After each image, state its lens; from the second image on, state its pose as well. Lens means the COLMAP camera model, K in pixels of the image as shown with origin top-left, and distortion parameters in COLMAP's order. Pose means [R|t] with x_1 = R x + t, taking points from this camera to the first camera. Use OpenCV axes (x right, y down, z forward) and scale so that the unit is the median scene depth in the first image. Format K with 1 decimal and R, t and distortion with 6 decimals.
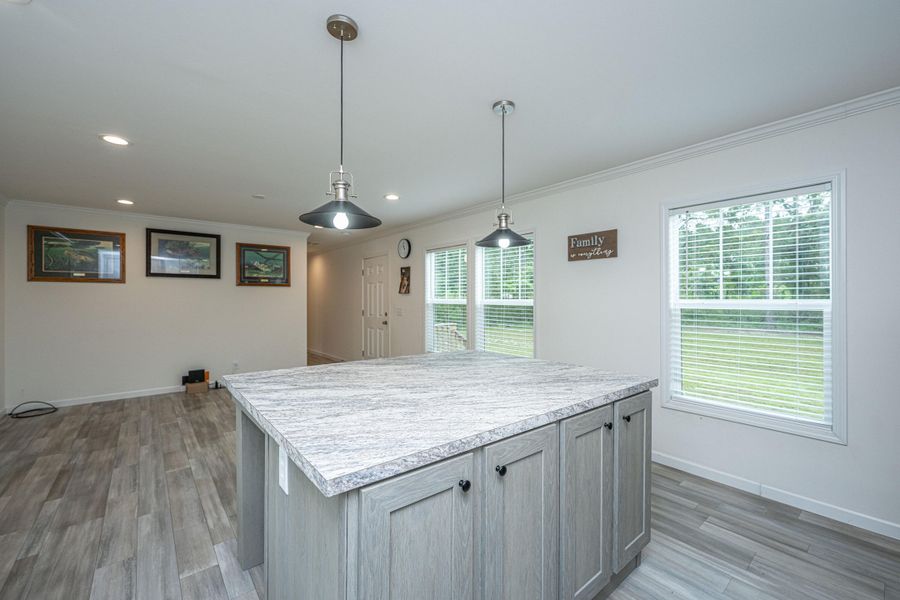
lens RADIAL K [[362.1, 0, 446.7], [0, 362.1, 299.1], [0, 0, 1]] dist [0.005871, 0.000644]
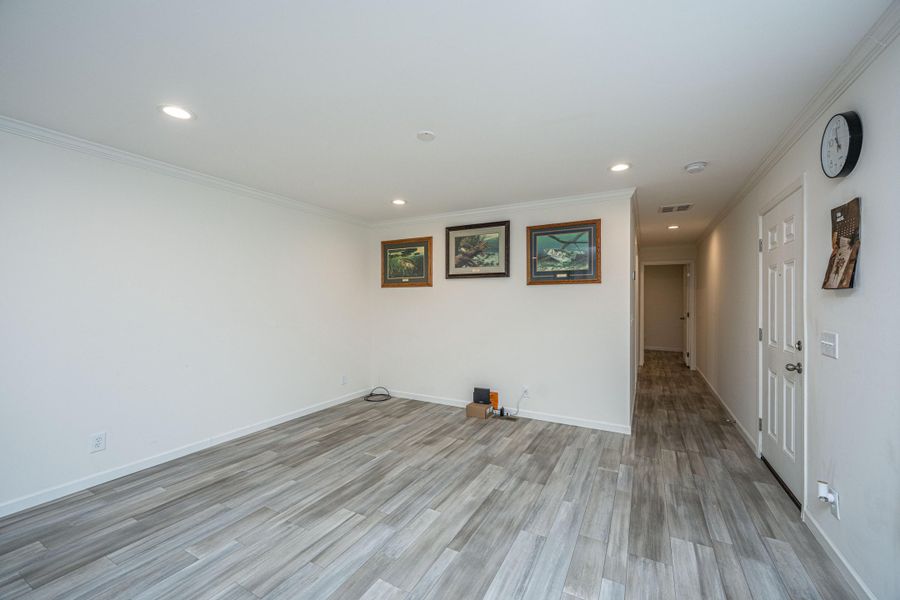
lens RADIAL K [[362.1, 0, 455.1], [0, 362.1, 304.0], [0, 0, 1]] dist [0.005871, 0.000644]
pose [[0.399001, 0.008959, -0.916907, 0.040717], [-0.001775, 0.999958, 0.008998, -0.004598], [0.916949, -0.001962, 0.399001, 0.574014]]
